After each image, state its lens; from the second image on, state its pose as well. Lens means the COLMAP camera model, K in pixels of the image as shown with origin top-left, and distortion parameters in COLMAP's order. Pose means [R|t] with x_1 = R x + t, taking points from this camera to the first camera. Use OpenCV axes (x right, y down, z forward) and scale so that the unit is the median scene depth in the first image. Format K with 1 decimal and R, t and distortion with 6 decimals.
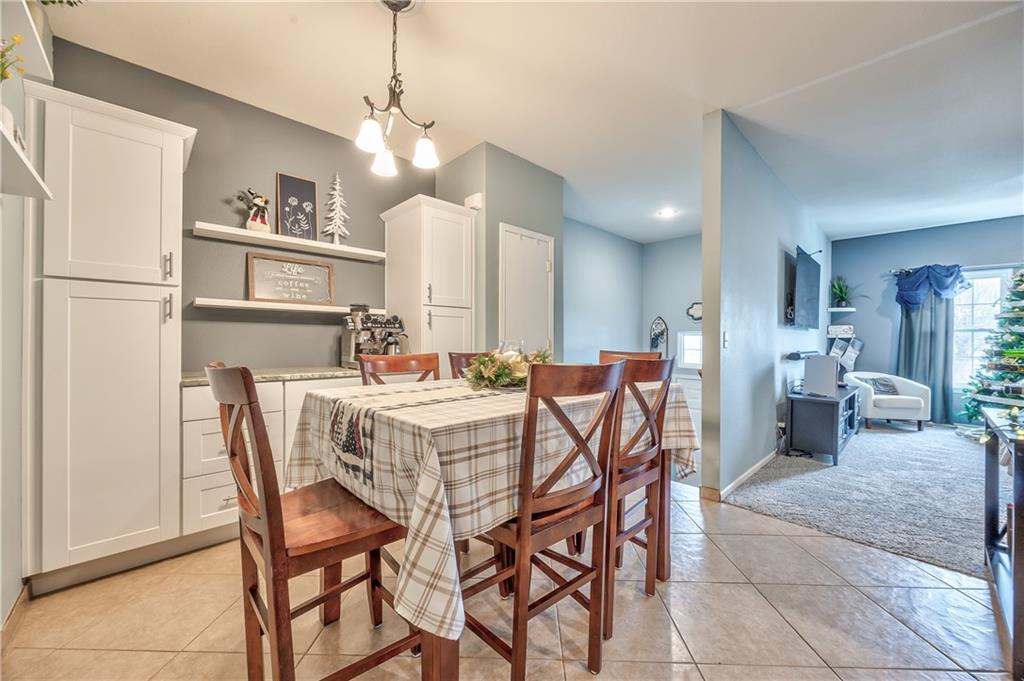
lens RADIAL K [[397.4, 0, 511.6], [0, 397.4, 343.0], [0, 0, 1]] dist [-0.000644, -0.000223]
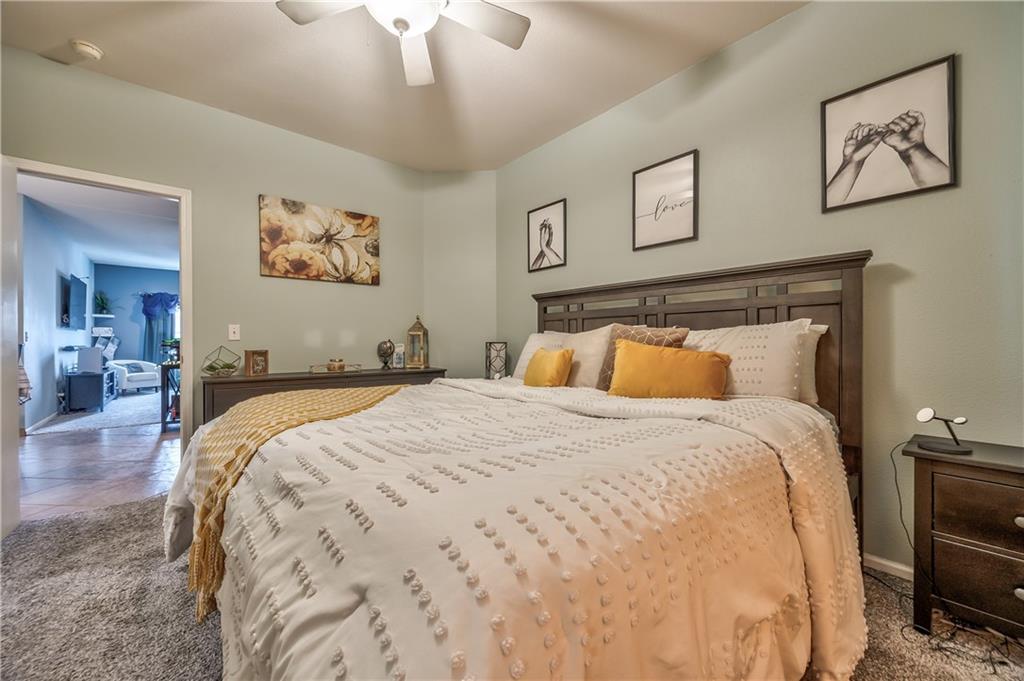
lens RADIAL K [[397.4, 0, 512.0], [0, 397.4, 342.6], [0, 0, 1]] dist [-0.000644, -0.000223]
pose [[0.074576, -0.008361, 0.997180, -0.513265], [0.008753, 0.999932, 0.007730, 0.011607], [-0.997177, 0.008152, 0.074644, -0.605230]]
